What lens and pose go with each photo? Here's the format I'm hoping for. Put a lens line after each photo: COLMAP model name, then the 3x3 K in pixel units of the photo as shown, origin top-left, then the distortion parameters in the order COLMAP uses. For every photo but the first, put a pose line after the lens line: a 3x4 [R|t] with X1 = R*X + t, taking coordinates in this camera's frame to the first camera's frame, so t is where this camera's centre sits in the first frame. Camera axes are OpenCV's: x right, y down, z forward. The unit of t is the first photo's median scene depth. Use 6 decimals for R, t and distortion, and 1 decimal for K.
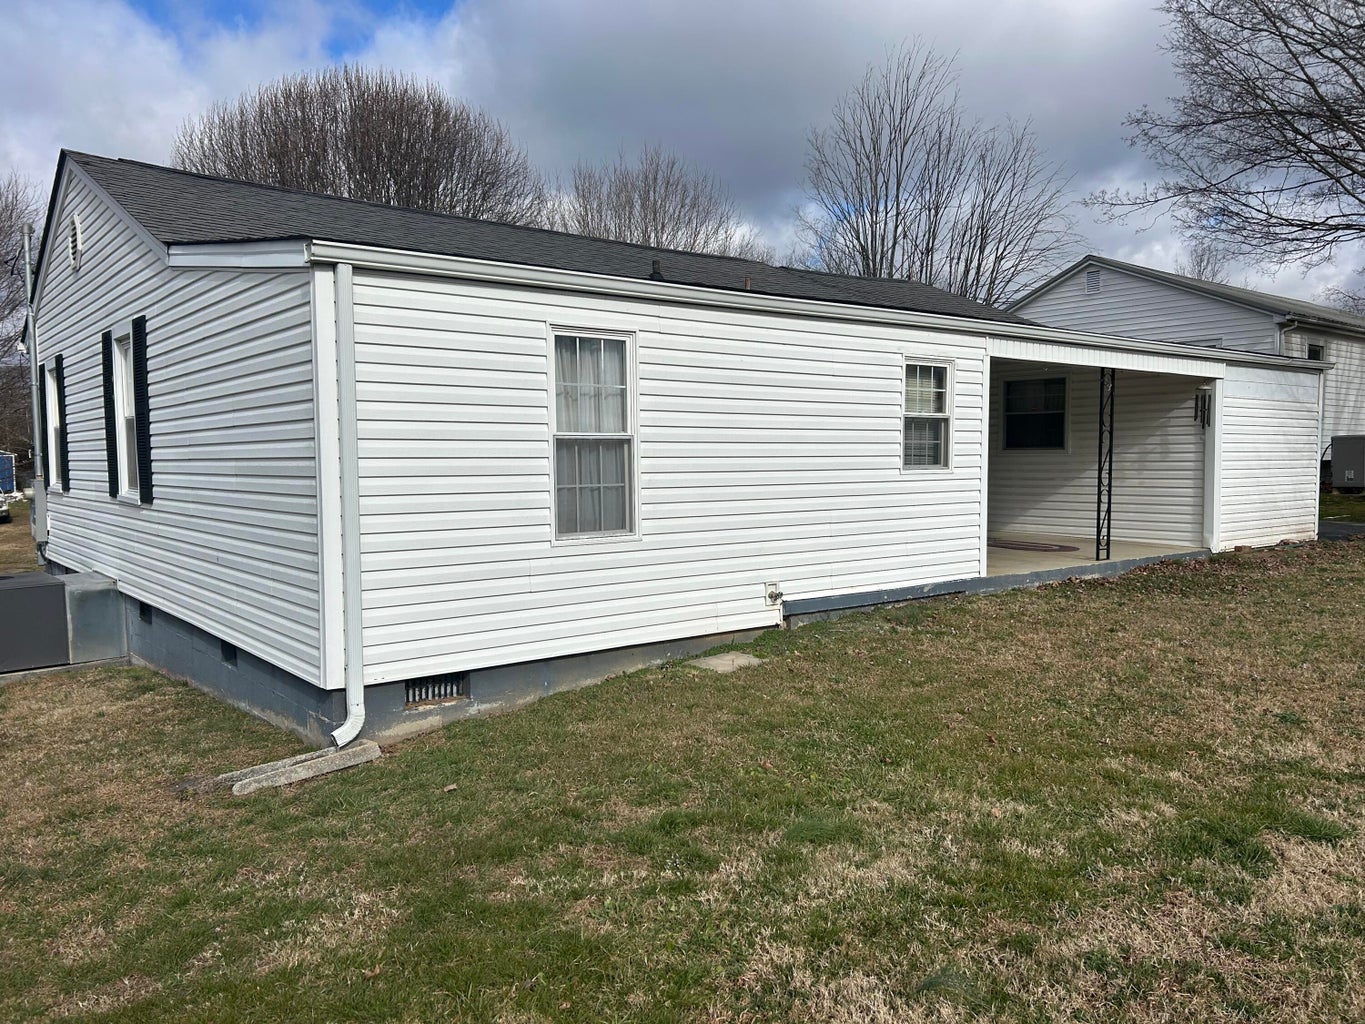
lens RADIAL K [[1020.3, 0, 679.4], [0, 1020.3, 524.0], [0, 0, 1]] dist [0.092867, -0.109307]
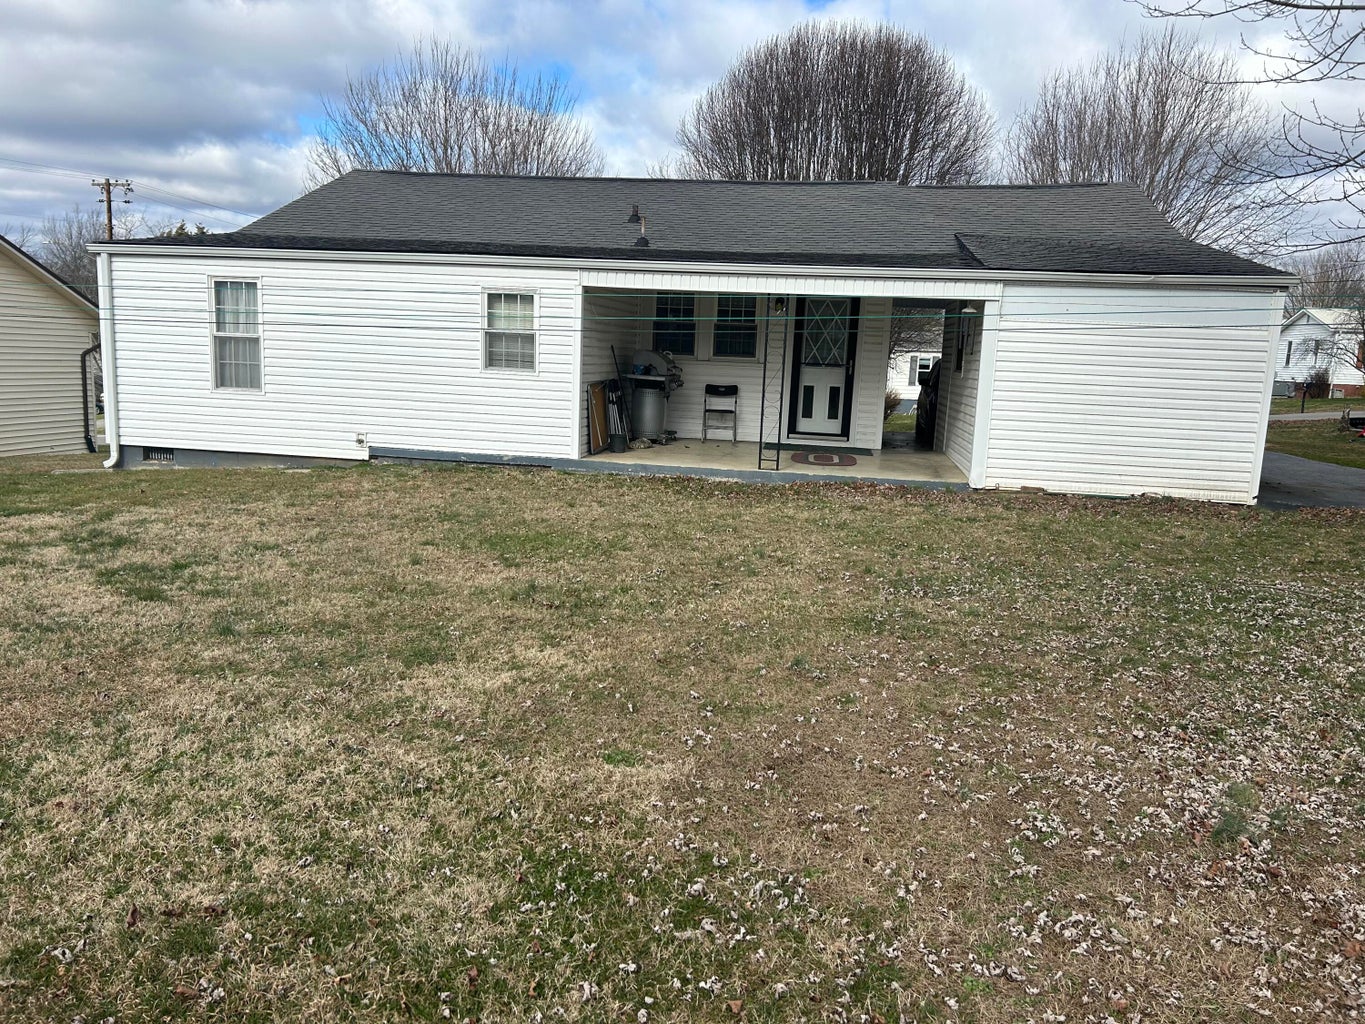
lens RADIAL K [[1020.3, 0, 679.4], [0, 1020.3, 524.0], [0, 0, 1]] dist [0.092867, -0.109307]
pose [[0.674271, 0.167622, -0.719209, 1.448802], [-0.090689, 0.985322, 0.144621, -0.072739], [0.732894, -0.032290, 0.679576, 0.237055]]
